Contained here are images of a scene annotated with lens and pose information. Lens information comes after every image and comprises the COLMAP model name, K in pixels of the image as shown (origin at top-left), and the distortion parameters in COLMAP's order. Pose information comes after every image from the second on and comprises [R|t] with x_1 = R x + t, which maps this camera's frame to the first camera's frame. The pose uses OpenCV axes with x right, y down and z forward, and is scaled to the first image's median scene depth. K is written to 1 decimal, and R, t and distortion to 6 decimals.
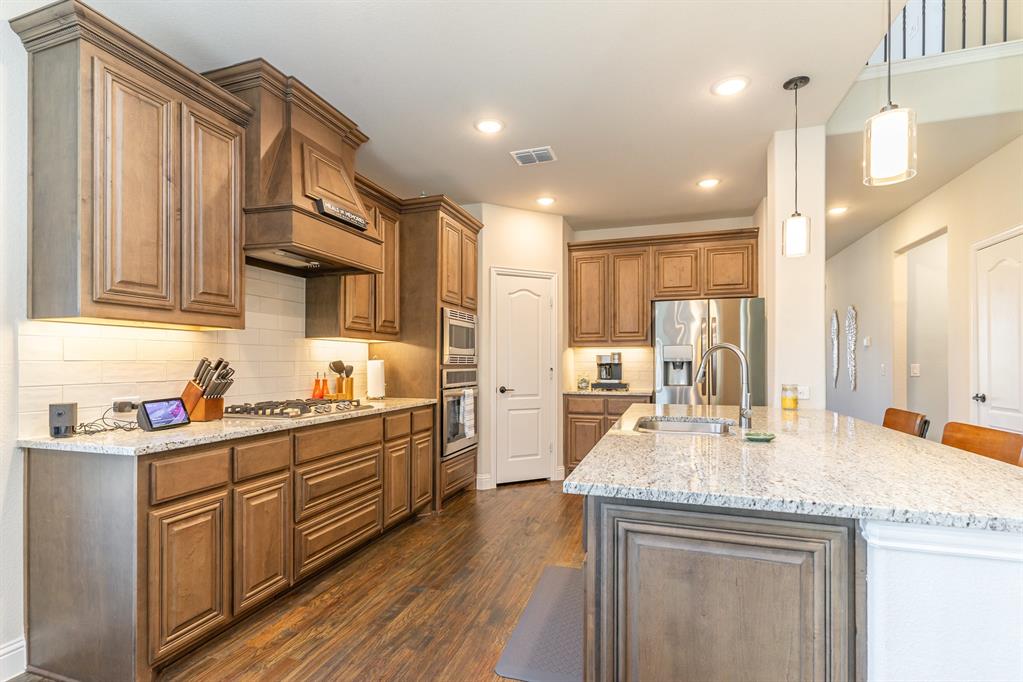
lens RADIAL K [[494.4, 0, 503.8], [0, 494.4, 361.5], [0, 0, 1]] dist [0.004080, -0.001305]
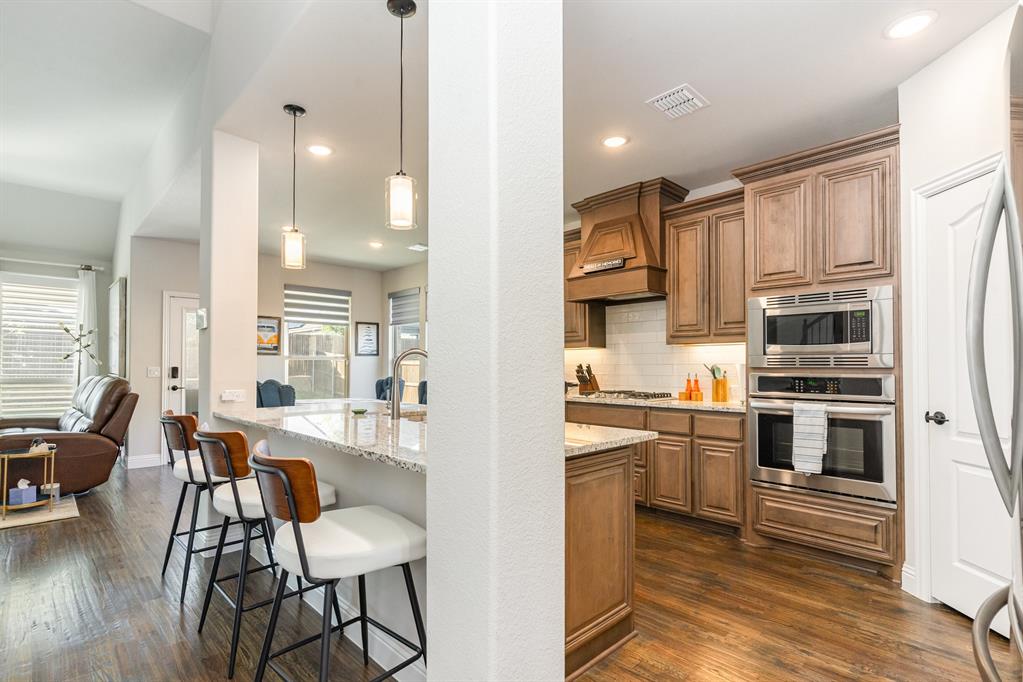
lens RADIAL K [[494.4, 0, 495.1], [0, 494.4, 361.9], [0, 0, 1]] dist [0.004080, -0.001305]
pose [[-0.475836, -0.007121, -0.879505, 0.812379], [0.001523, 0.999959, -0.008920, 0.003631], [0.879533, -0.005584, -0.475805, 1.023501]]
